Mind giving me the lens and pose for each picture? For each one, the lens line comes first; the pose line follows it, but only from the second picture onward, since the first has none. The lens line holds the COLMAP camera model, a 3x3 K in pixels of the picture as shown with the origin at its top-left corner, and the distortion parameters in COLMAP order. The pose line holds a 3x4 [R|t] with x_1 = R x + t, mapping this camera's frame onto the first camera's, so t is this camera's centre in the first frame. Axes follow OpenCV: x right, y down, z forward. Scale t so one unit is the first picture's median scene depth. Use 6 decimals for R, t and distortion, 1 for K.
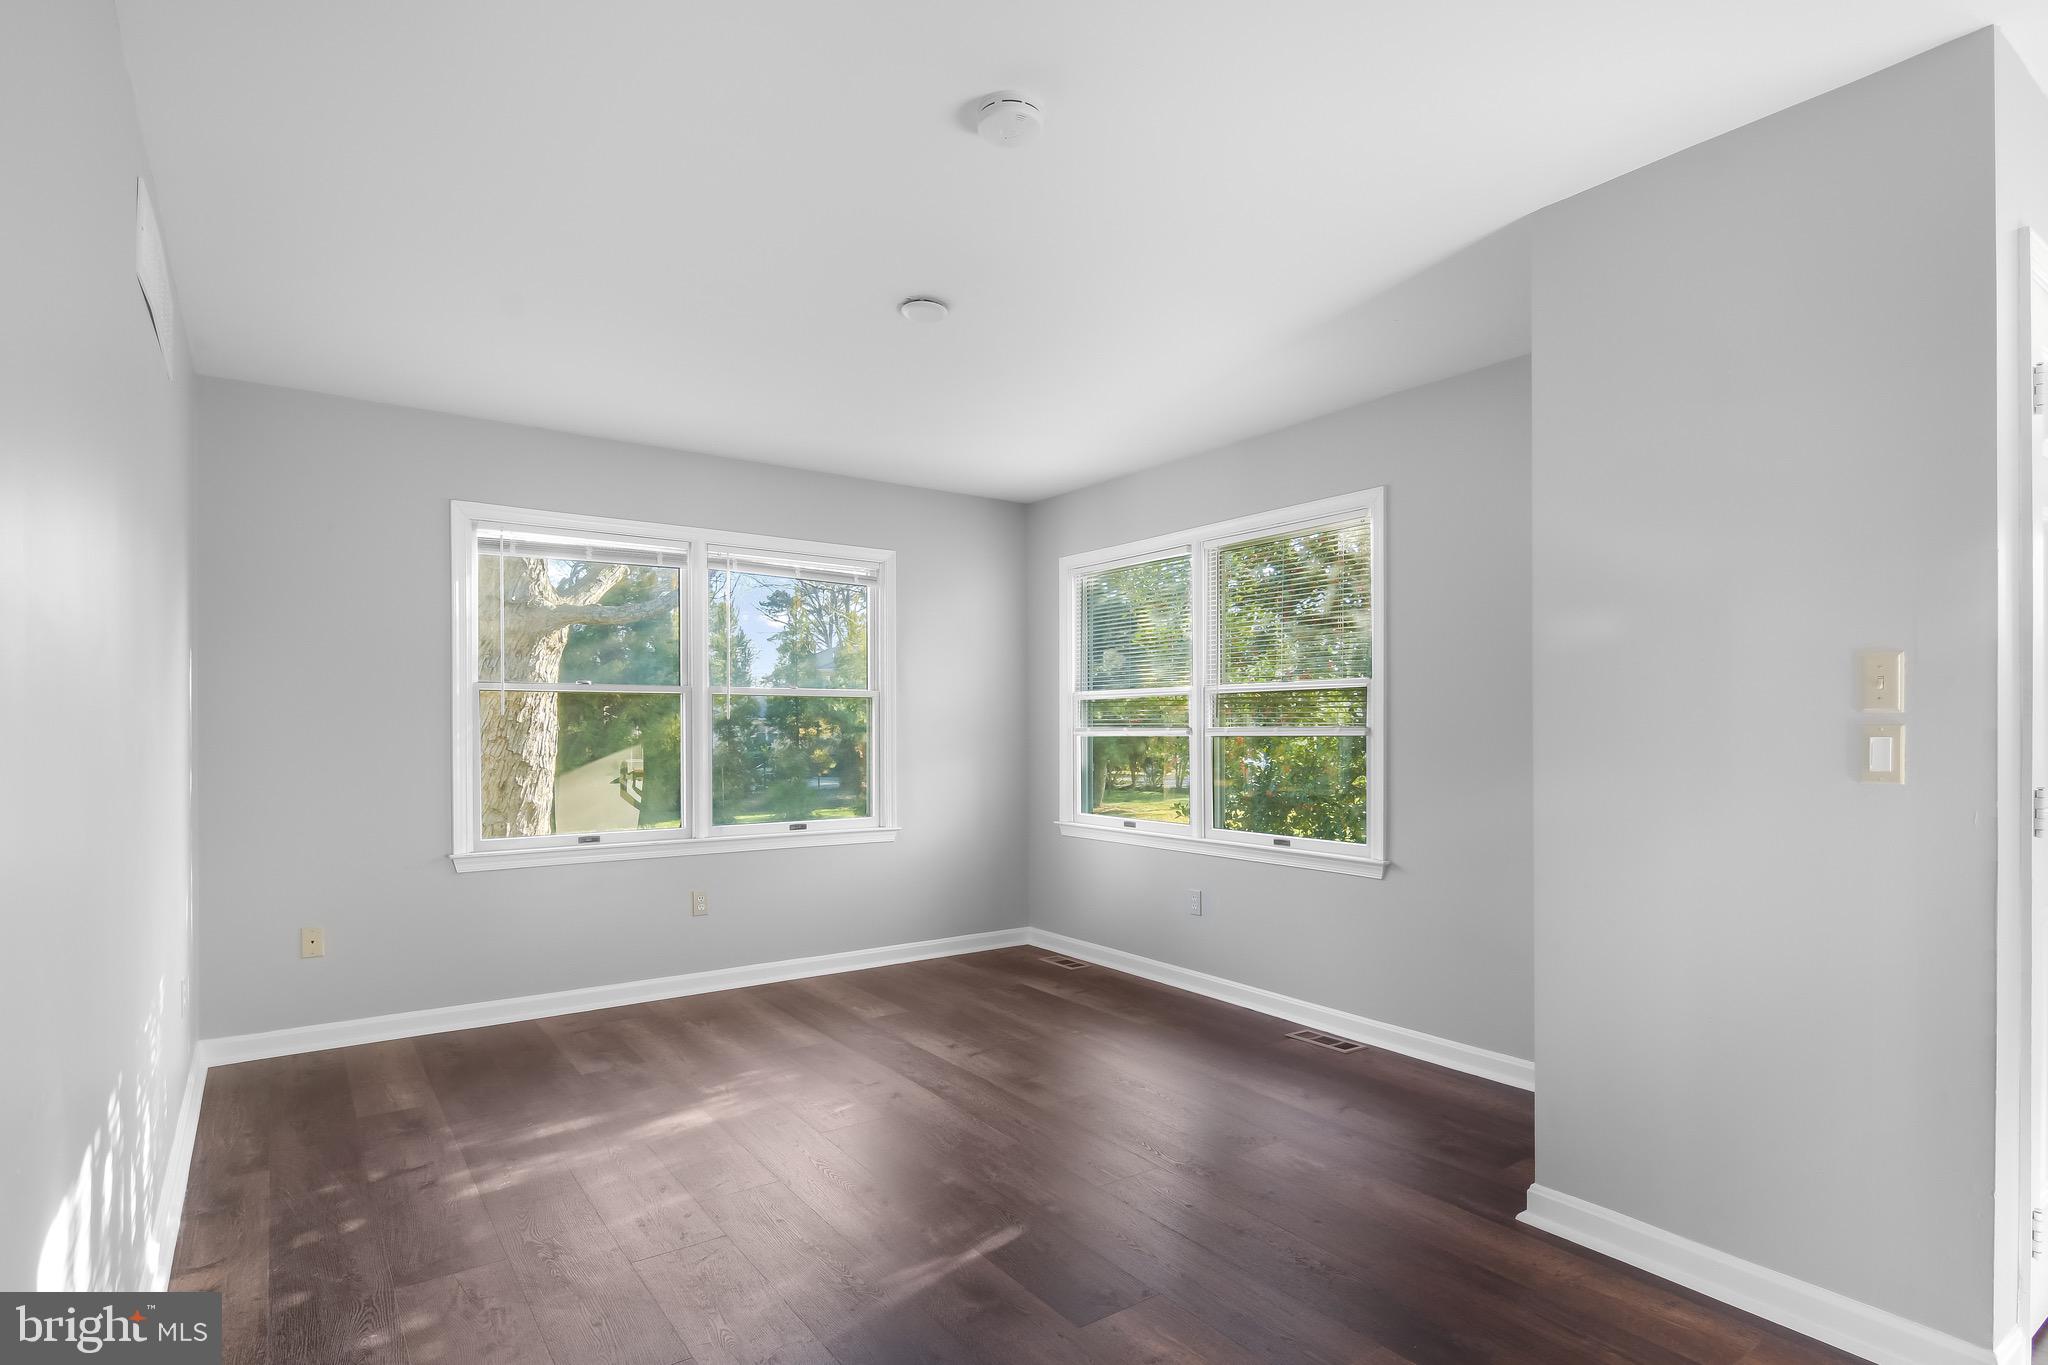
lens RADIAL K [[1017.2, 0, 1068.5], [0, 1017.2, 720.6], [0, 0, 1]] dist [0.014430, -0.013367]
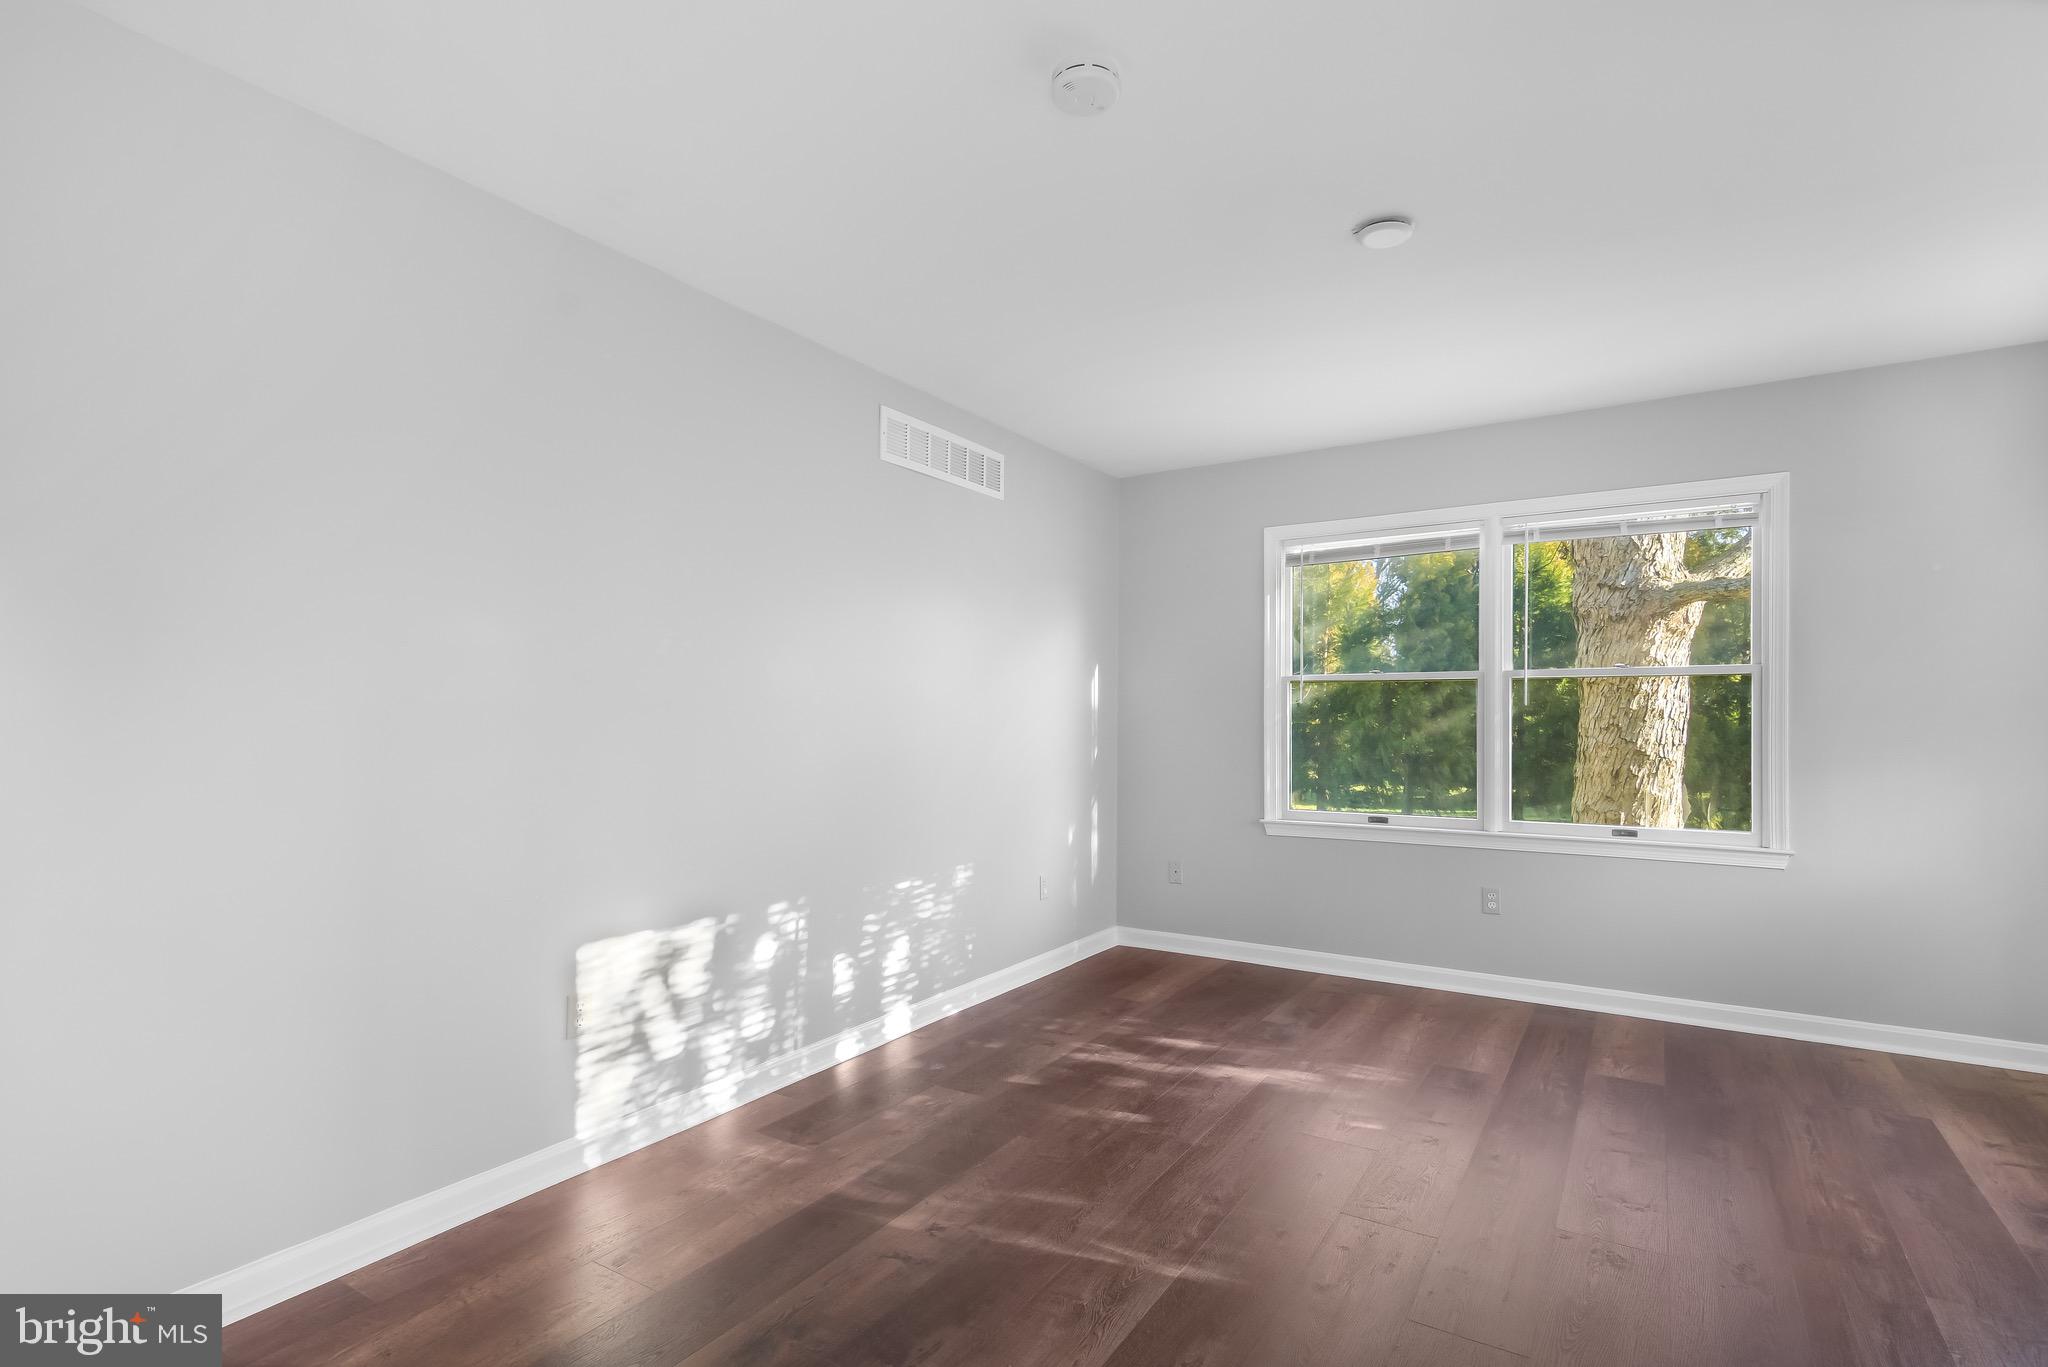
lens RADIAL K [[1017.2, 0, 1027.5], [0, 1017.2, 703.8], [0, 0, 1]] dist [0.014430, -0.013367]
pose [[0.358588, -0.010979, -0.933431, 0.321981], [0.006982, 0.999934, -0.009079, 0.002142], [0.933470, -0.003261, 0.358641, 0.230246]]
